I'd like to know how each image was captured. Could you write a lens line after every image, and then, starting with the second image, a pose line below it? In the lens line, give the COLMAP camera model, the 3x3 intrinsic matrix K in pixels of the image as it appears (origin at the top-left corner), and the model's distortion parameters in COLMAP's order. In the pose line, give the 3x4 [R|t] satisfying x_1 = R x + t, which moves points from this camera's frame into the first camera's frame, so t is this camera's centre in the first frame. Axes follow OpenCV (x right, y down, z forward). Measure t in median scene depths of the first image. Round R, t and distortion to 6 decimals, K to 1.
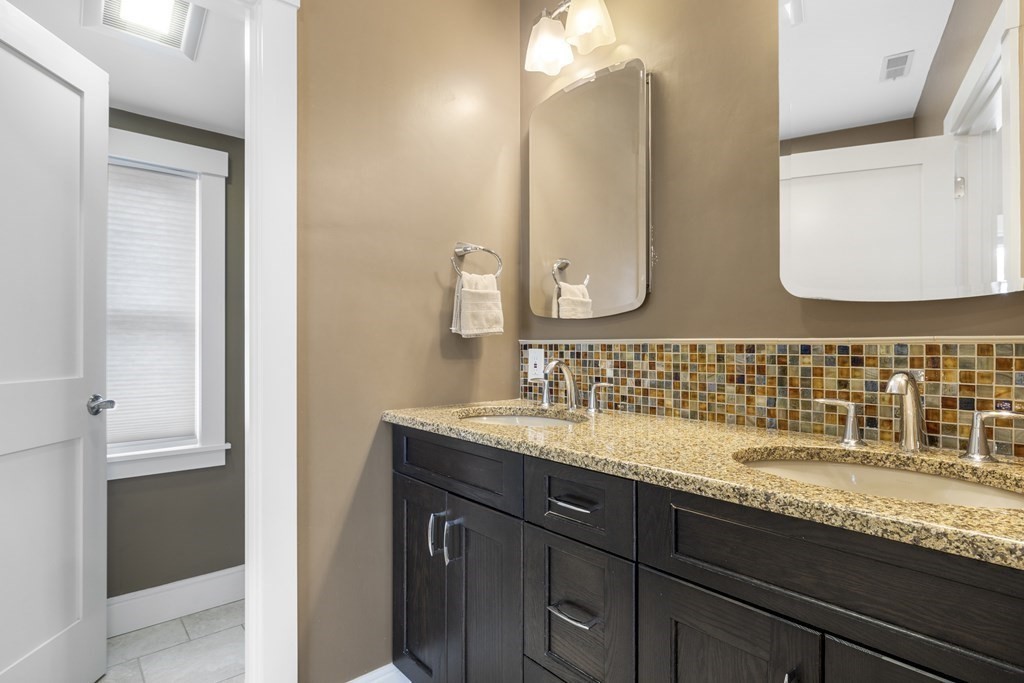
lens RADIAL K [[534.5, 0, 509.0], [0, 534.5, 342.2], [0, 0, 1]] dist [0.000041, 0.000000]
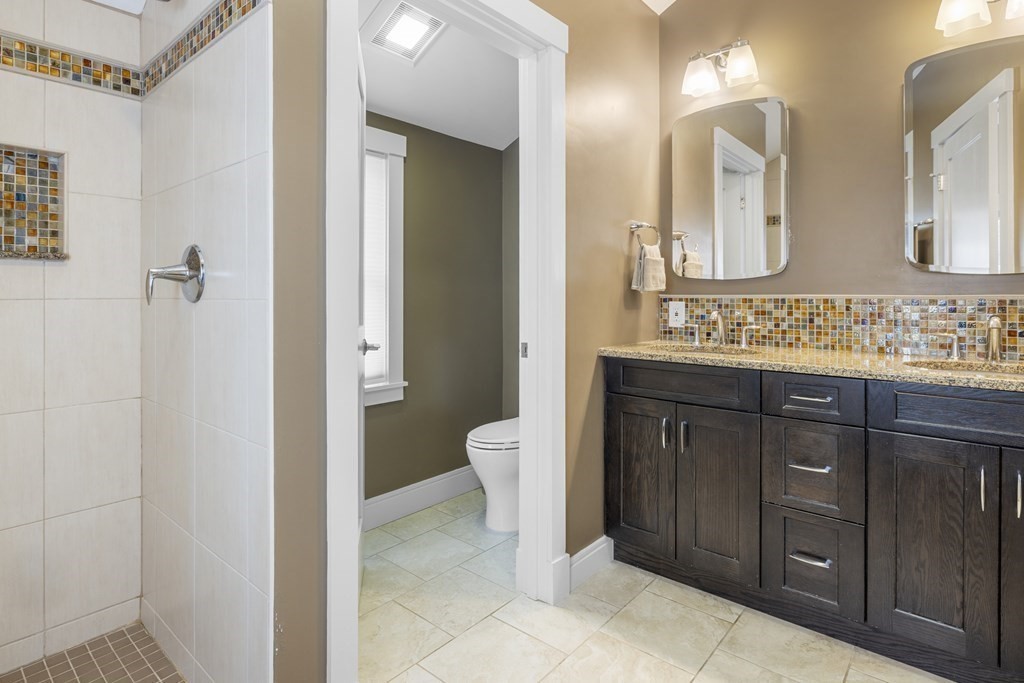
lens RADIAL K [[534.5, 0, 525.2], [0, 534.5, 293.5], [0, 0, 1]] dist [0.000041, 0.000000]
pose [[0.990011, 0.000639, 0.140991, -0.630170], [-0.000690, 1.000000, 0.000309, -0.009445], [-0.140991, -0.000403, 0.990011, -0.312834]]
